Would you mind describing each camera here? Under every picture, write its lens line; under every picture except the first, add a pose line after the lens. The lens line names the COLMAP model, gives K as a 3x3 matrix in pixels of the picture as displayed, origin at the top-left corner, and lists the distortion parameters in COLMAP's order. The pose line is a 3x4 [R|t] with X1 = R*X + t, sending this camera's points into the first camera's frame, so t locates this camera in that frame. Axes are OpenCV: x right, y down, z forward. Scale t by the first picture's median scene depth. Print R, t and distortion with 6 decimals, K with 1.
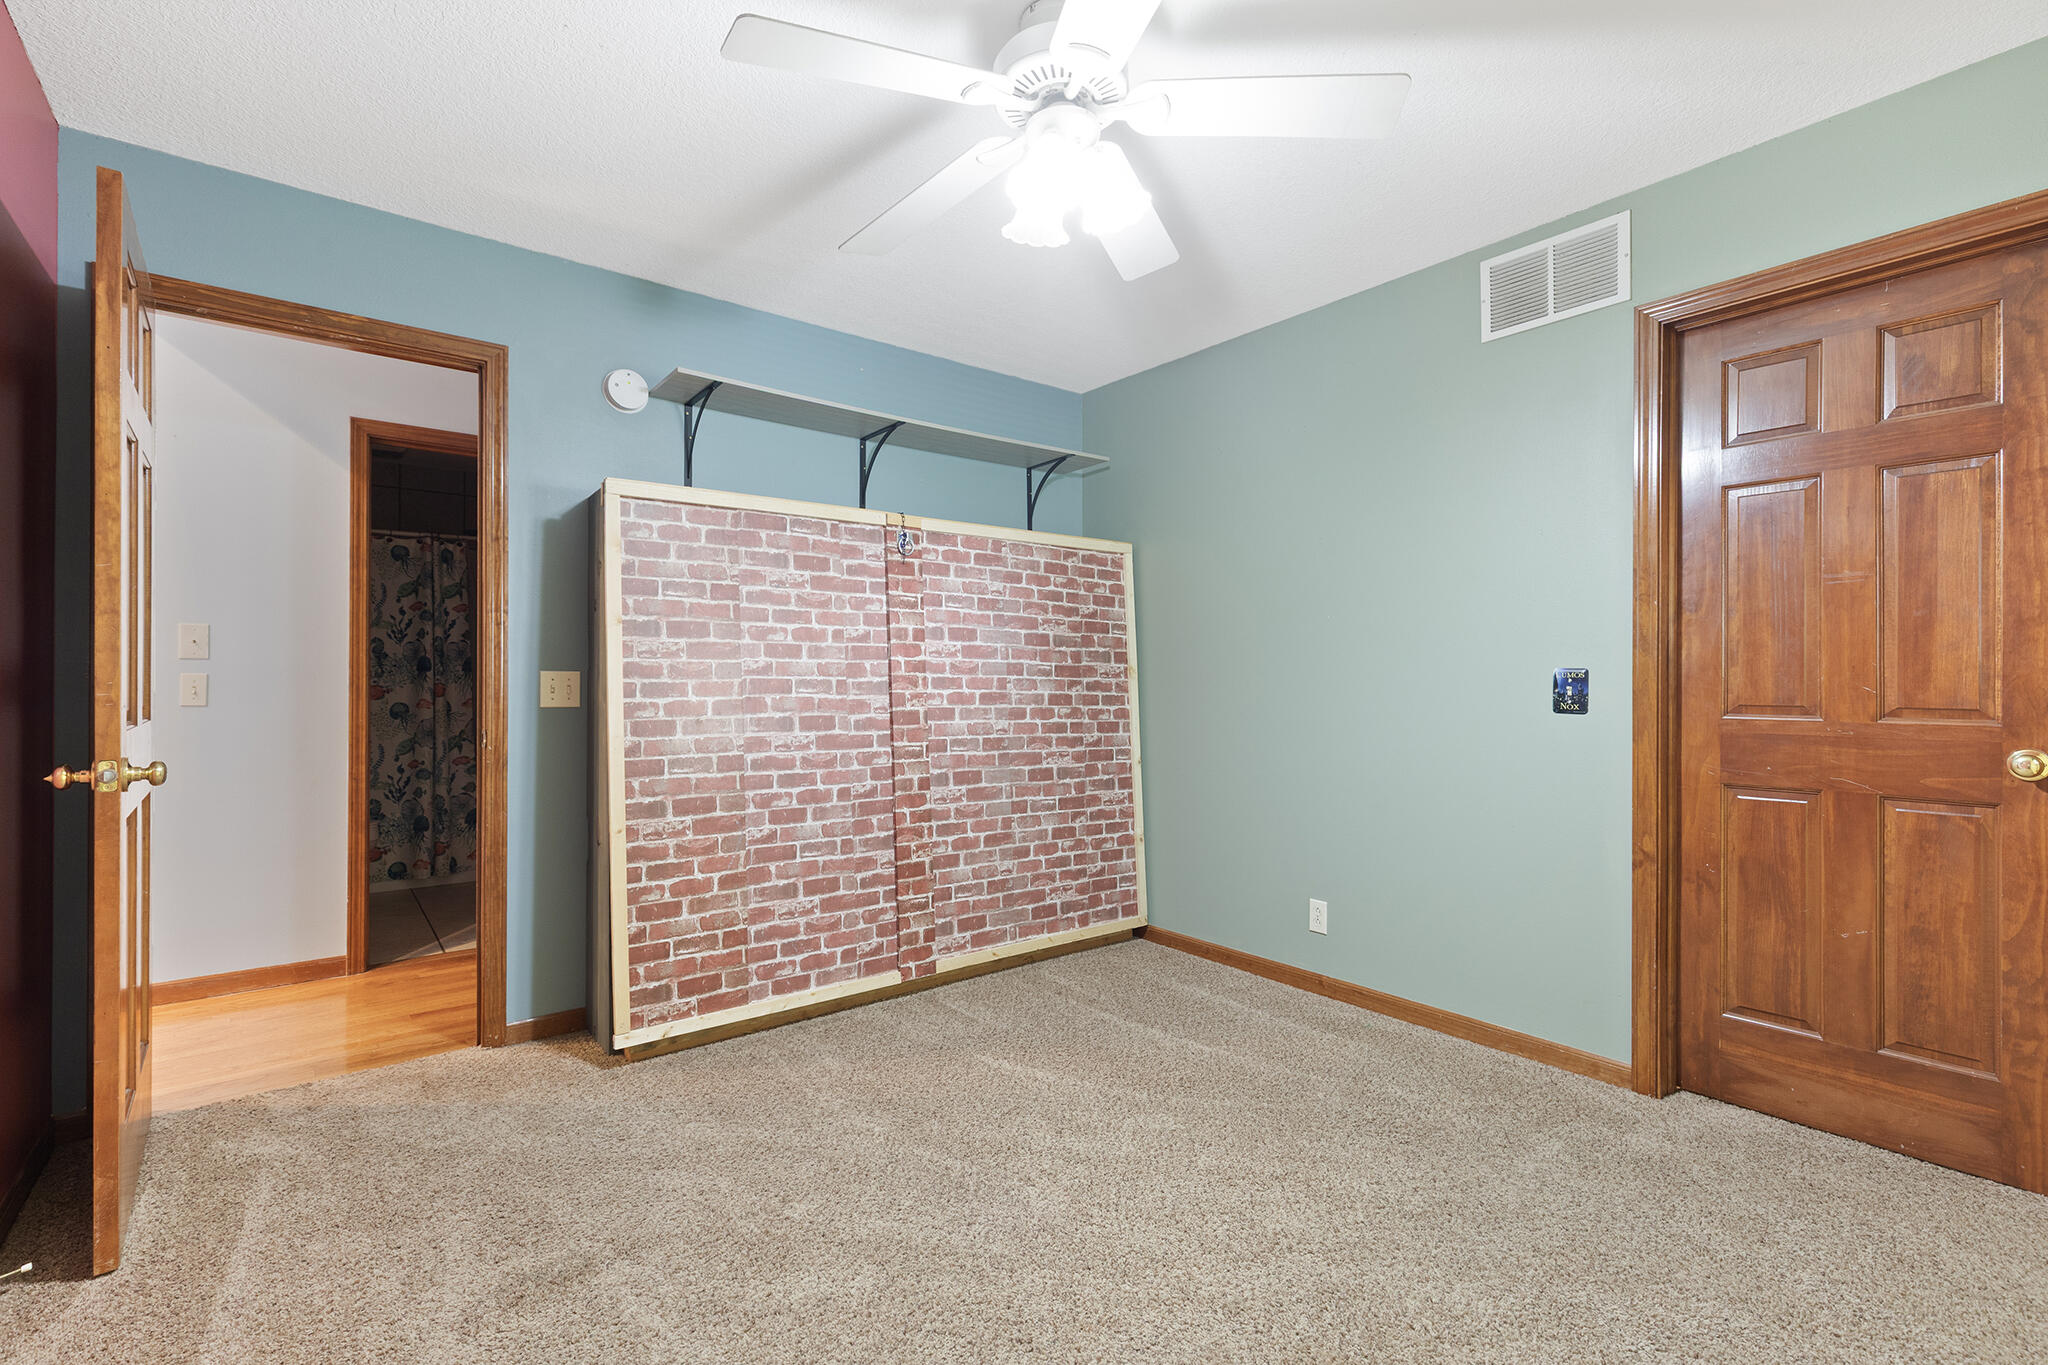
lens RADIAL K [[919.0, 0, 1024.3], [0, 919.0, 679.0], [0, 0, 1]] dist [0.008693, -0.004210]
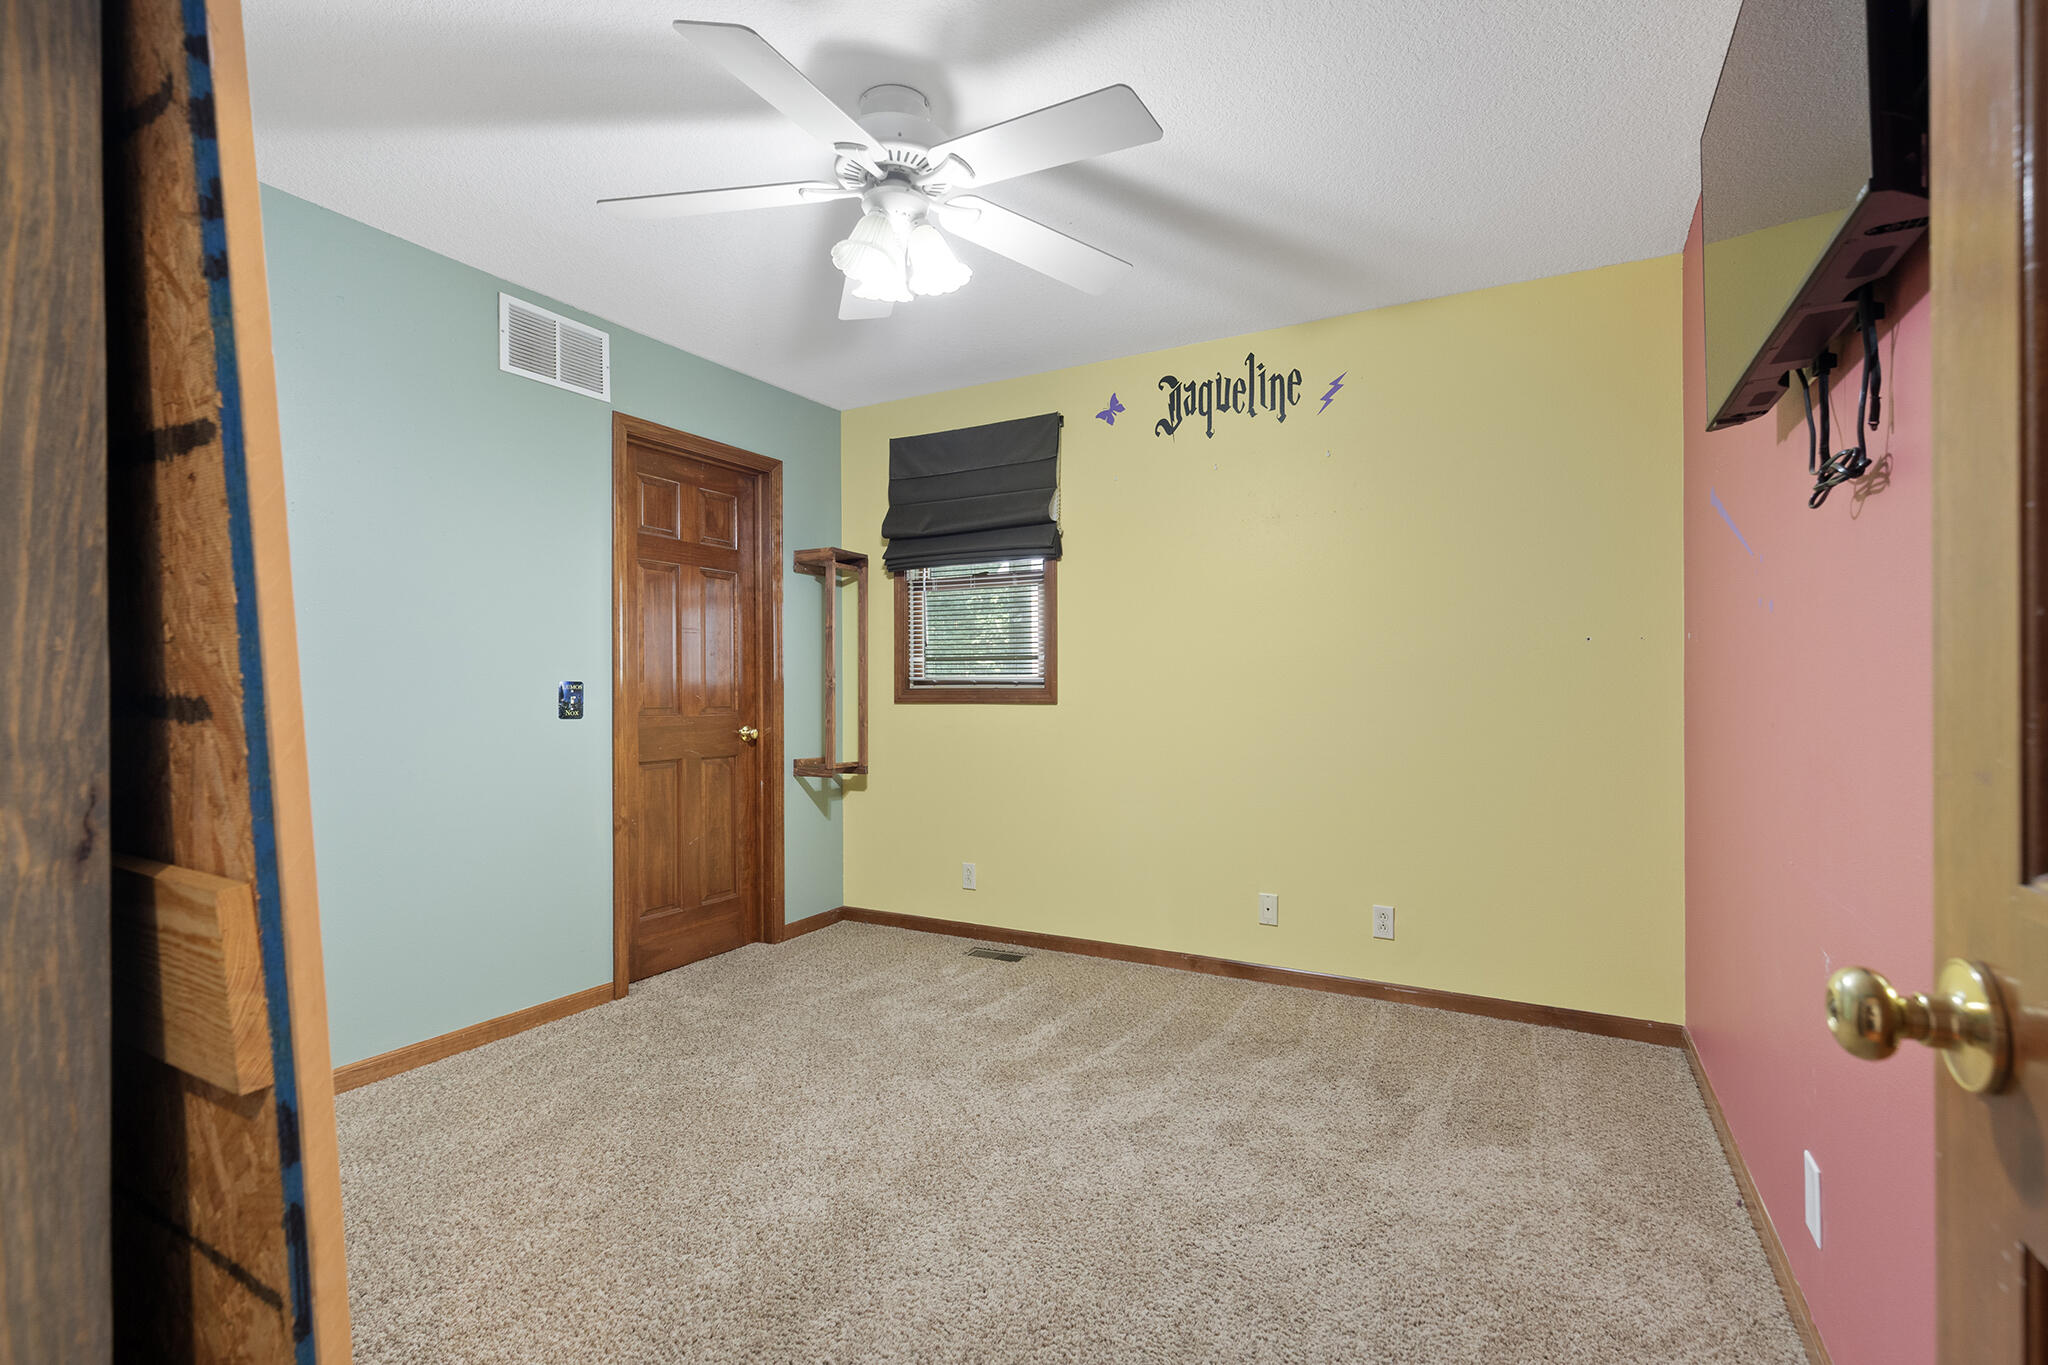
lens RADIAL K [[919.0, 0, 1026.1], [0, 919.0, 689.9], [0, 0, 1]] dist [0.008693, -0.004210]
pose [[-0.385424, -0.000907, 0.922739, -0.756675], [-0.002257, 0.999997, 0.000040, -0.001852], [-0.922737, -0.002068, -0.385425, 0.918588]]
